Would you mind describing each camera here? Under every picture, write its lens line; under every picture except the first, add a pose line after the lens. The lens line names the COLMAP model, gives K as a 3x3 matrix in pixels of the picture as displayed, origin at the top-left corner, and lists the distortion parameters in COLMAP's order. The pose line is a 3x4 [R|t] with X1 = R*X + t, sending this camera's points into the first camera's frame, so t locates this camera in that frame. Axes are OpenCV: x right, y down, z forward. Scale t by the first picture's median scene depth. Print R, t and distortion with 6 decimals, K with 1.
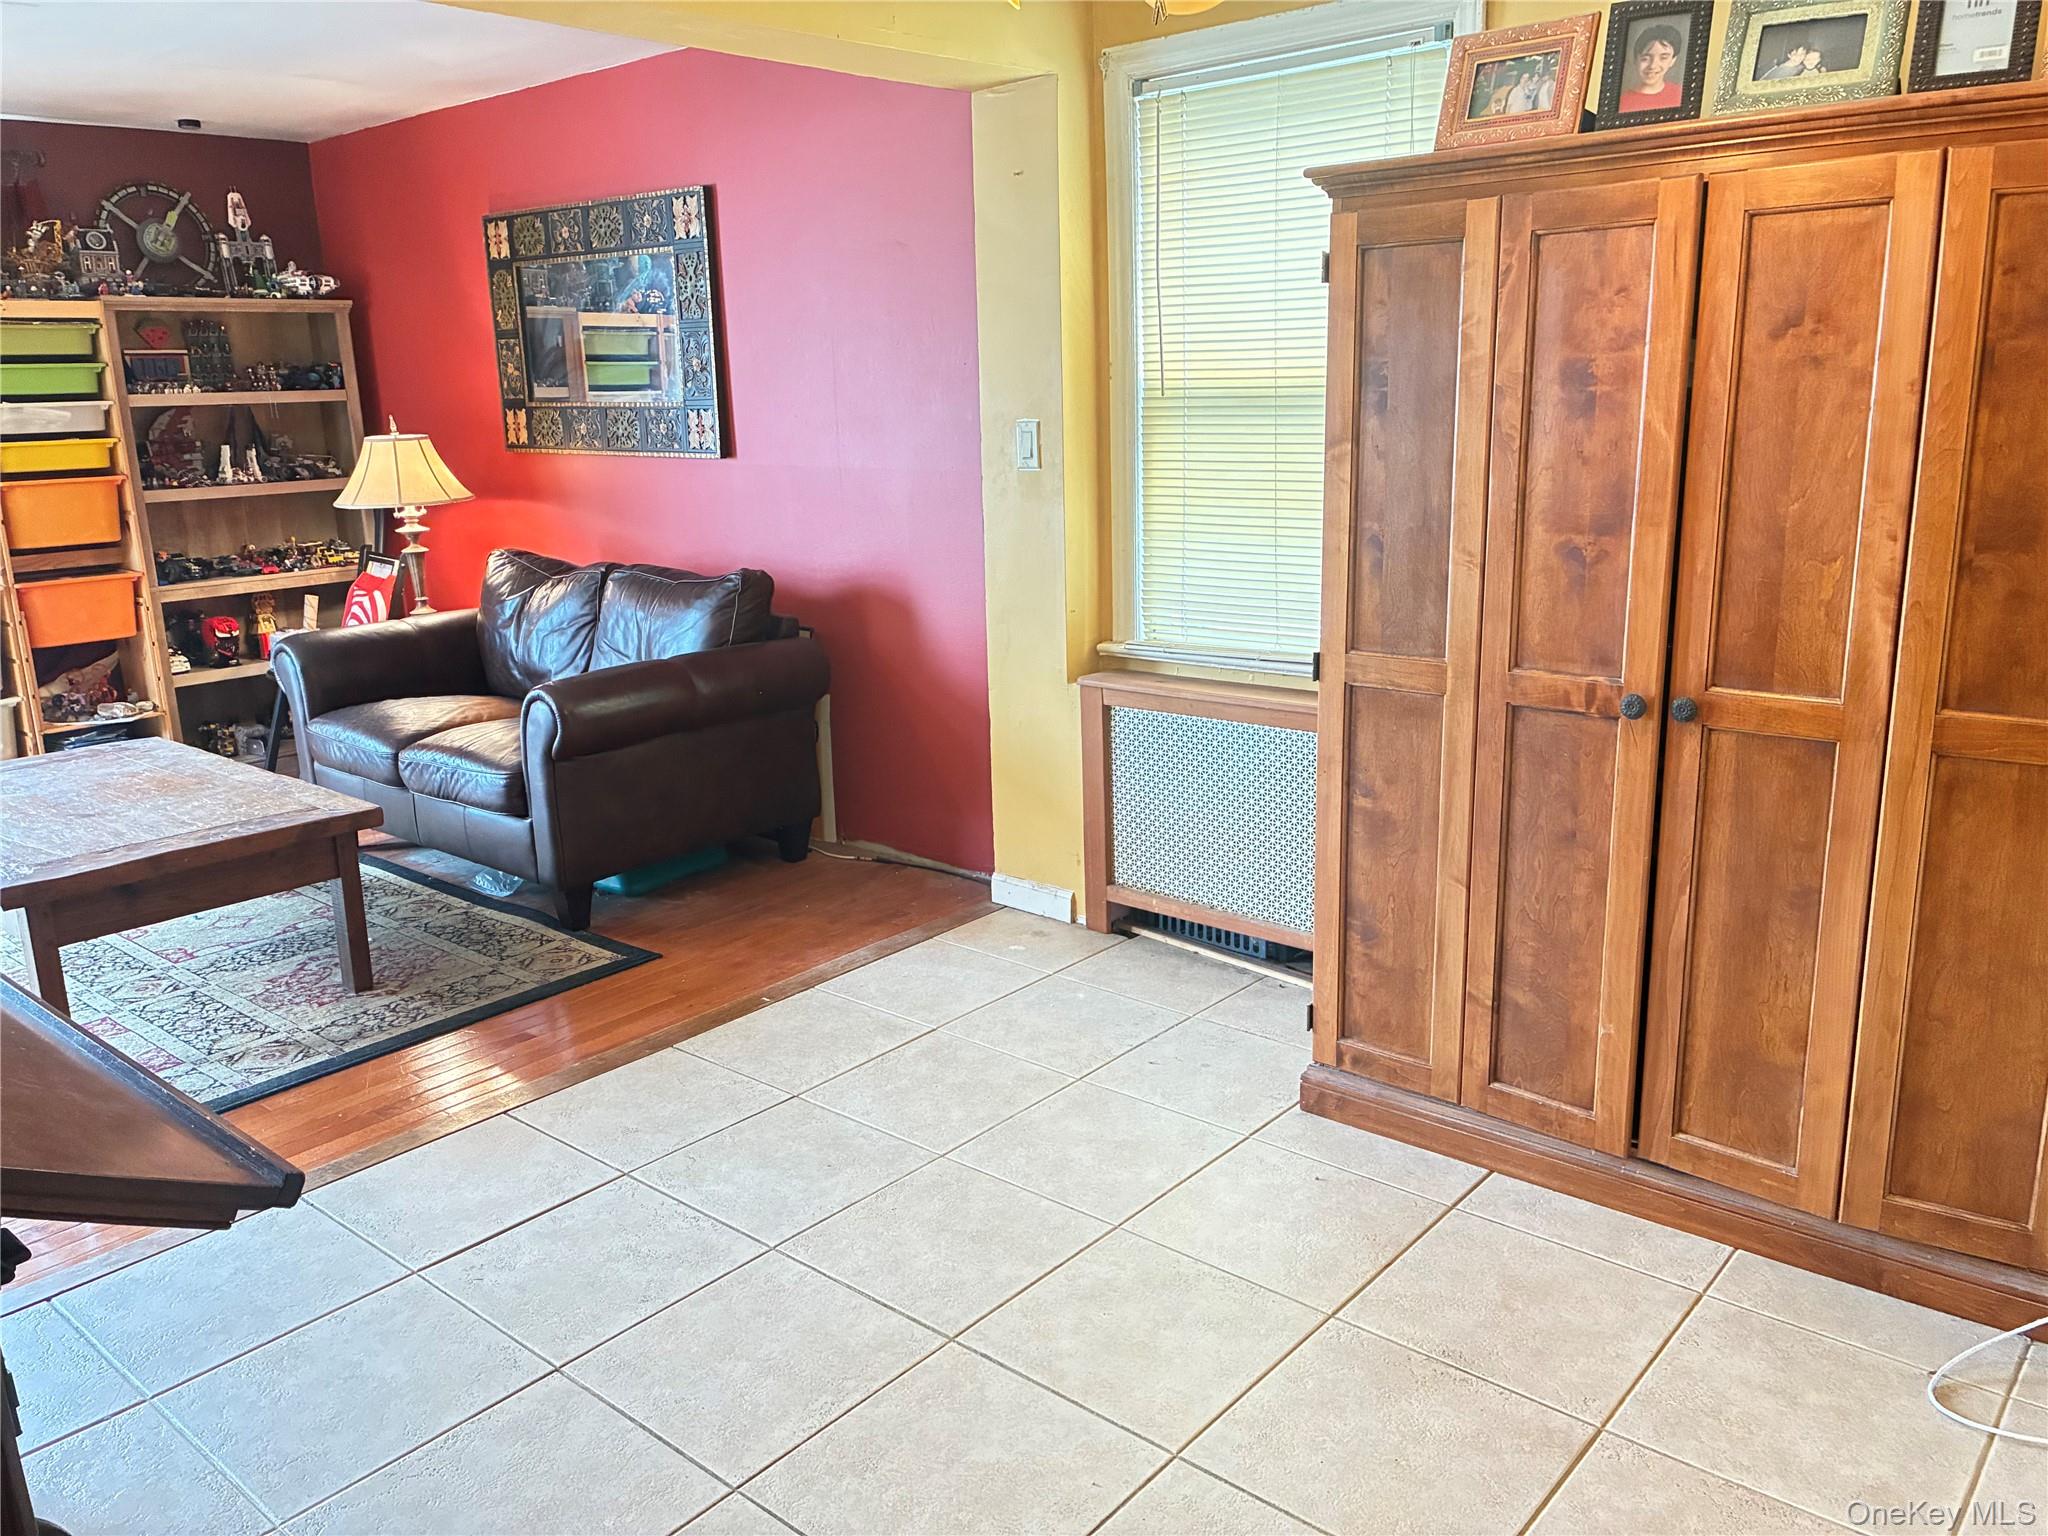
lens RADIAL K [[1544.8, 0, 1024.0], [0, 1544.8, 768.0], [0, 0, 1]] dist [0.084931, -0.120183]
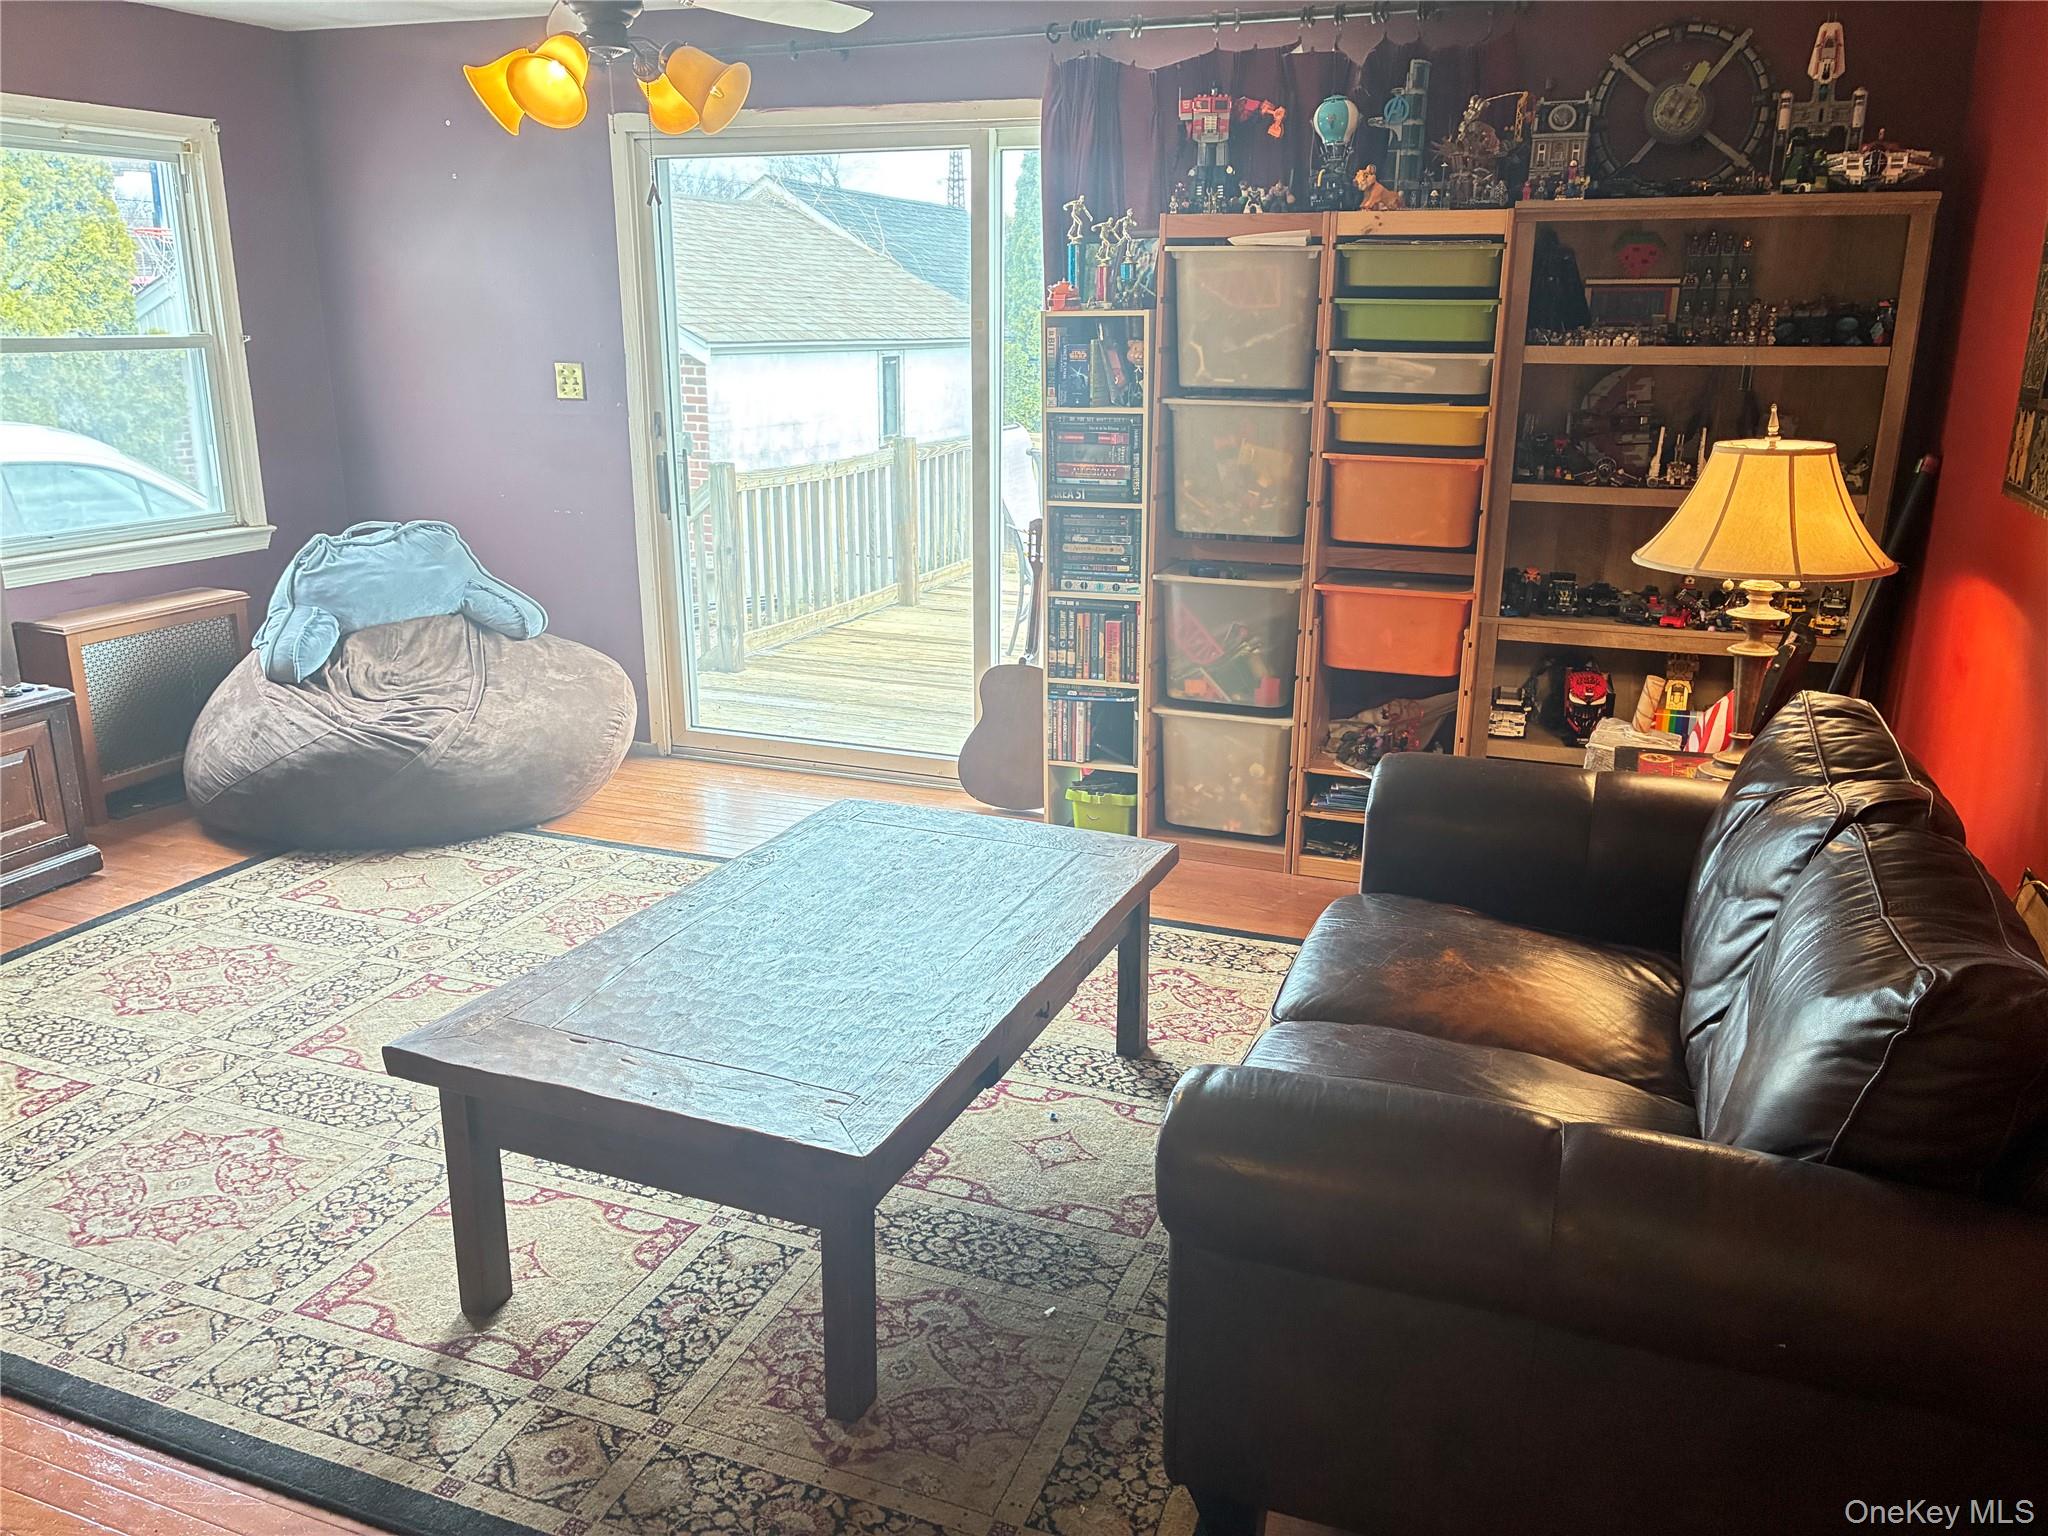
lens RADIAL K [[1544.8, 0, 1024.0], [0, 1544.8, 768.0], [0, 0, 1]] dist [0.084931, -0.120183]
pose [[0.327472, 0.291458, -0.898785, 0.035110], [-0.240216, 0.945661, 0.219137, -0.156502], [0.913815, 0.144142, 0.379690, 0.549972]]
